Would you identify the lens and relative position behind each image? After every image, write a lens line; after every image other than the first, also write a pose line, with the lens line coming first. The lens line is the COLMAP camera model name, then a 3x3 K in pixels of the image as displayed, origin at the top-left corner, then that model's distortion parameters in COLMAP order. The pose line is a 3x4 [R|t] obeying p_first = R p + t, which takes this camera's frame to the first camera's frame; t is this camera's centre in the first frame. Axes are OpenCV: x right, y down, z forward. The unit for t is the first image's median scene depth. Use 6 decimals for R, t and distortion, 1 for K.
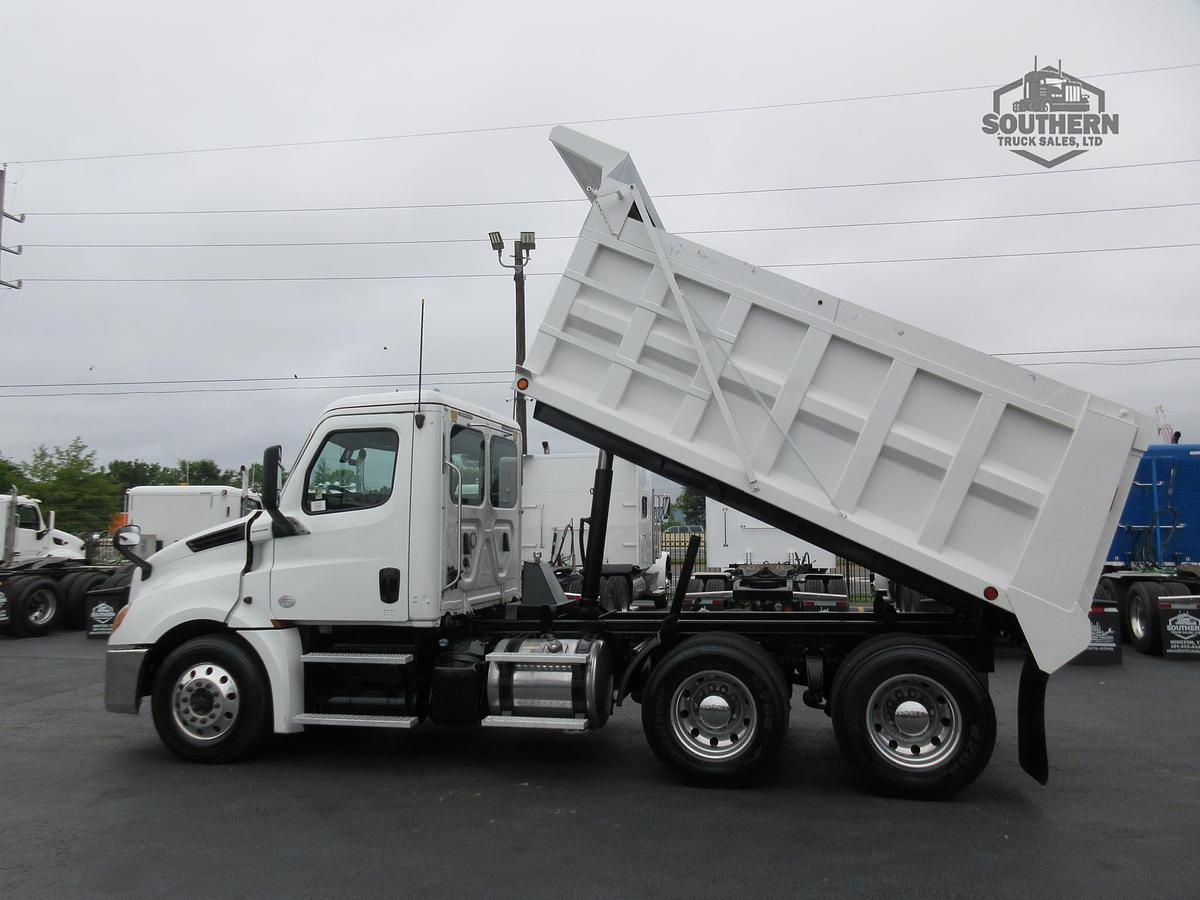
lens RADIAL K [[905.0, 0, 603.6], [0, 905.0, 426.1], [0, 0, 1]] dist [0.004227, -0.000771]
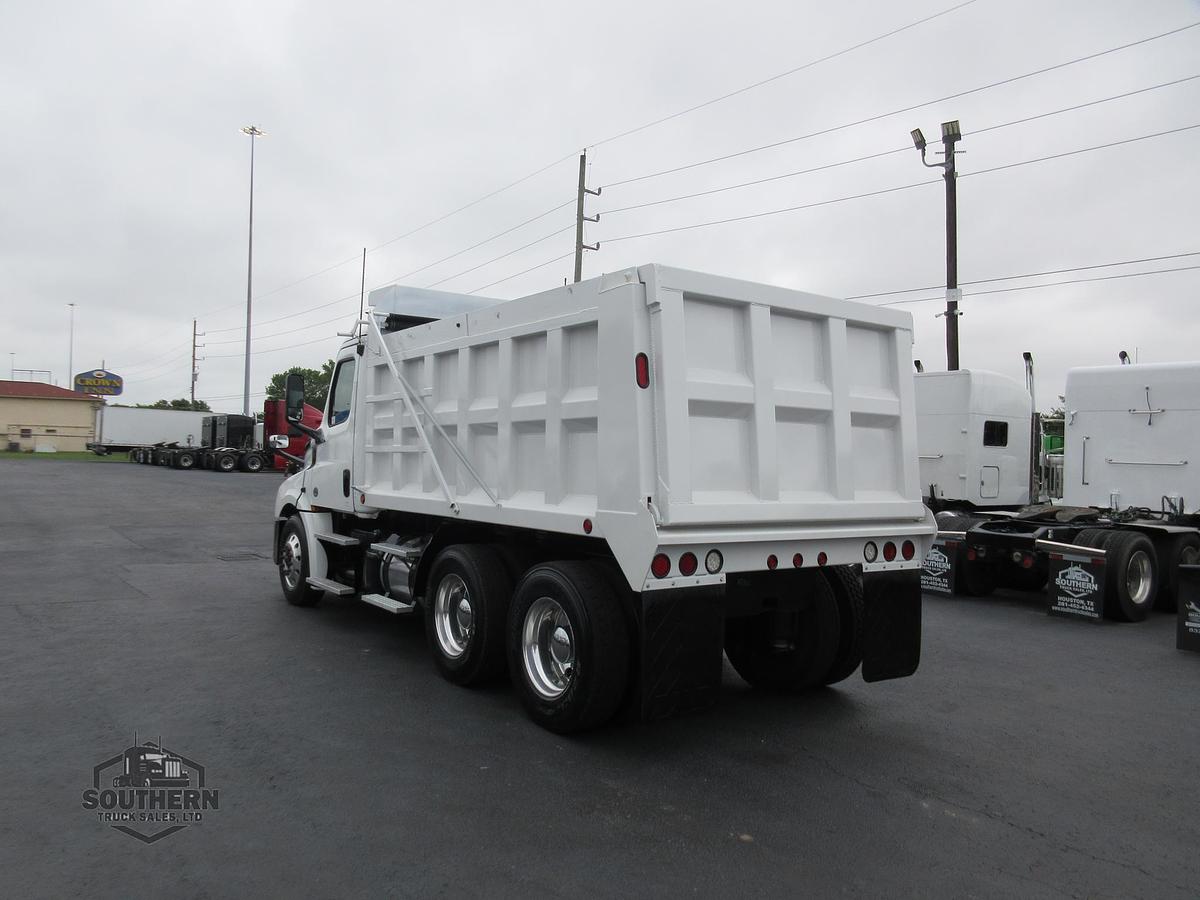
lens RADIAL K [[898.0, 0, 595.7], [0, 898.0, 455.9], [0, 0, 1]] dist [0.003500, -0.005376]
pose [[0.739714, 0.026680, -0.672392, 0.842932], [0.047624, 0.994633, 0.091859, 0.038957], [0.671234, -0.099971, 0.734473, 0.312299]]
